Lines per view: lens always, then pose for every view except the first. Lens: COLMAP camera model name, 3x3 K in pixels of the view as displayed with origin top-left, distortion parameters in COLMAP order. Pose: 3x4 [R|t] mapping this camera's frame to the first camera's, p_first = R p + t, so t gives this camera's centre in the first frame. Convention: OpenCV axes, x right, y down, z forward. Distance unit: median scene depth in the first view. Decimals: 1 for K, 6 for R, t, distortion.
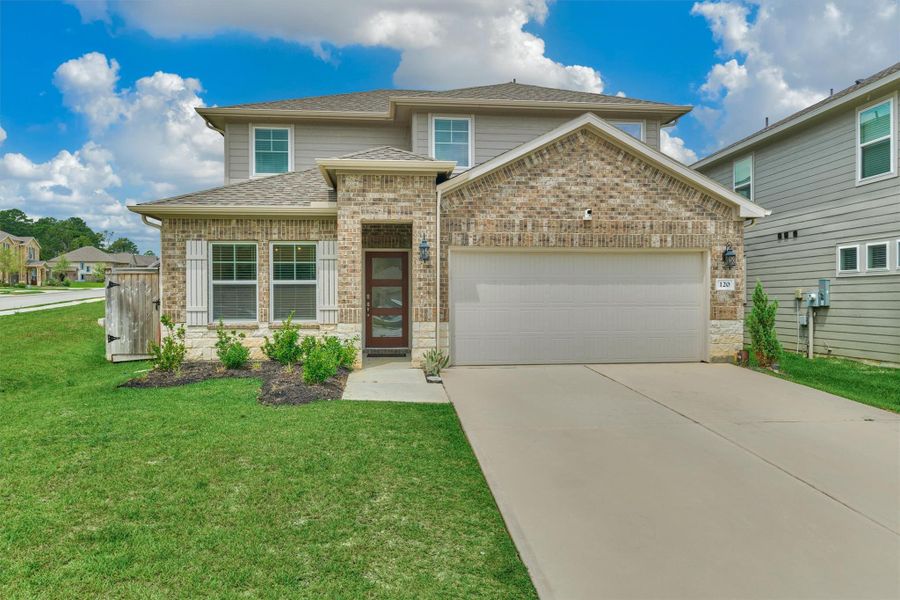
lens RADIAL K [[439.8, 0, 436.5], [0, 439.8, 296.5], [0, 0, 1]] dist [-0.001905, -0.000075]
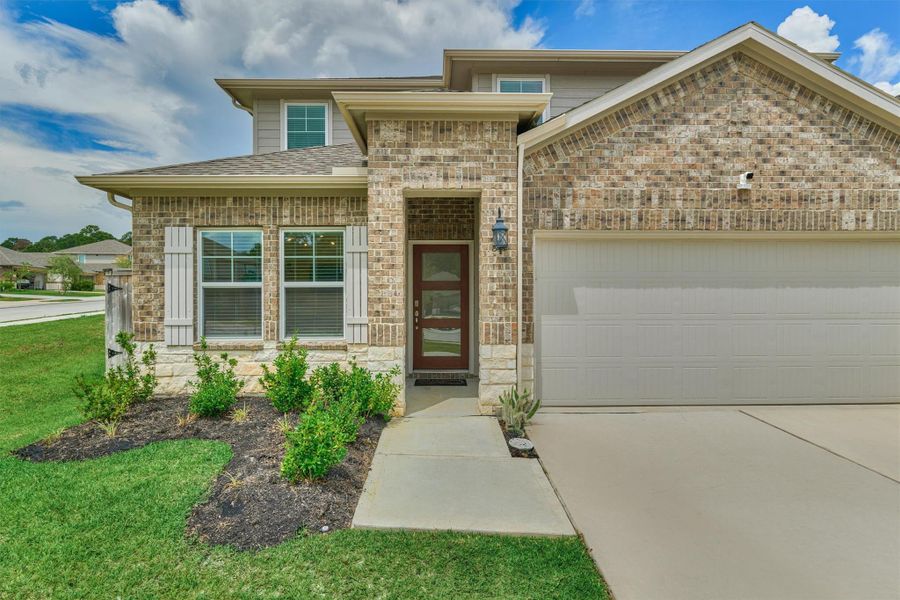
lens RADIAL K [[409.8, 0, 451.8], [0, 409.8, 297.9], [0, 0, 1]] dist [-0.004531, -0.000162]
pose [[0.996634, -0.000029, -0.081982, -0.044018], [-0.000217, 0.999996, -0.002987, -0.008925], [0.081982, 0.002995, 0.996629, 0.356047]]
